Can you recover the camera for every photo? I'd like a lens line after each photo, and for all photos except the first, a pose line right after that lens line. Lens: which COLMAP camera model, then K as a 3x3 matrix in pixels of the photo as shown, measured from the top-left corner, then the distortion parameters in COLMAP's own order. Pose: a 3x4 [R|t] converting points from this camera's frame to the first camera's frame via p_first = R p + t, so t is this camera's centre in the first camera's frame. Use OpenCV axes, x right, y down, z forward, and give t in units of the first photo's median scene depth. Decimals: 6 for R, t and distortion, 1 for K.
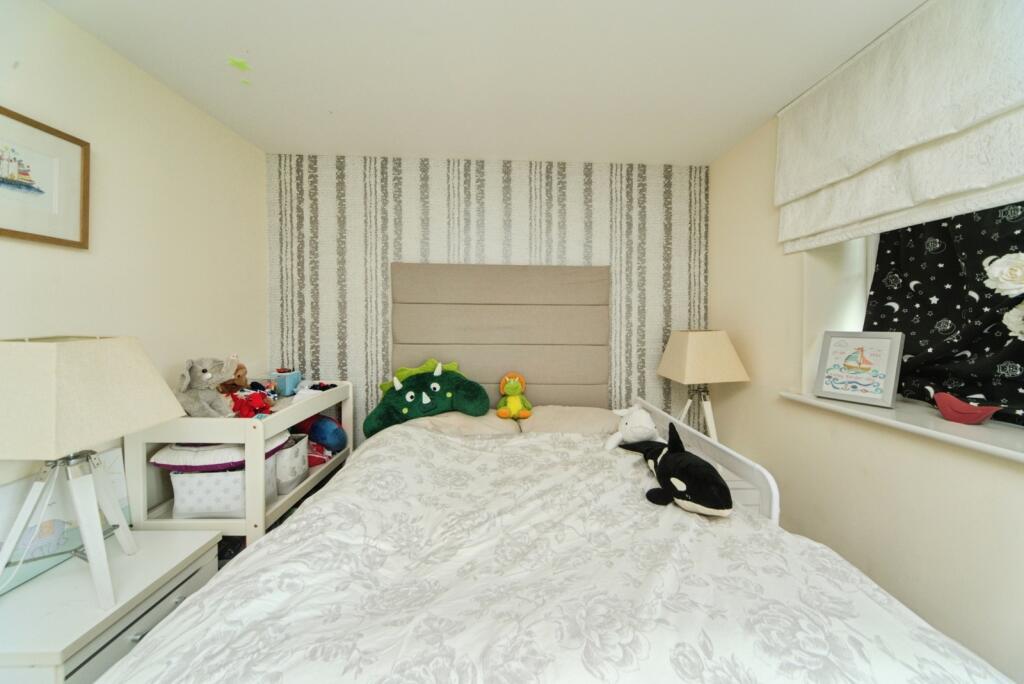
lens RADIAL K [[356.1, 0, 512.7], [0, 356.1, 332.9], [0, 0, 1]] dist [-0.000238, -0.000097]
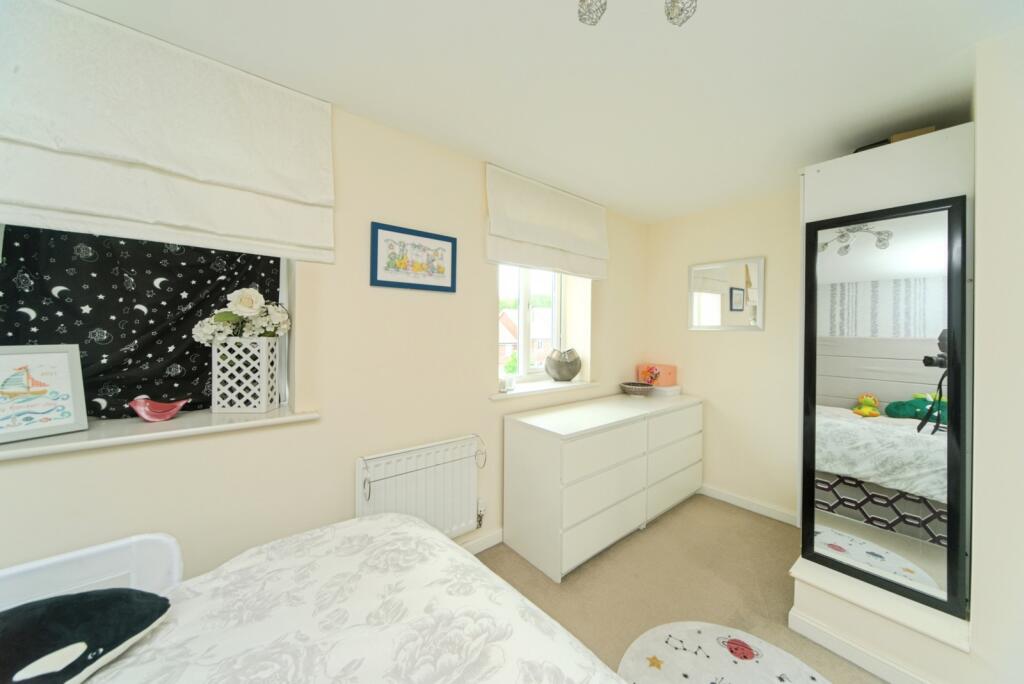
lens RADIAL K [[356.1, 0, 517.2], [0, 356.1, 326.0], [0, 0, 1]] dist [-0.000238, -0.000097]
pose [[-0.620561, -0.006310, 0.784133, -0.291348], [0.008651, 0.999852, 0.014892, -0.050184], [-0.784111, 0.016024, -0.620414, 0.667312]]
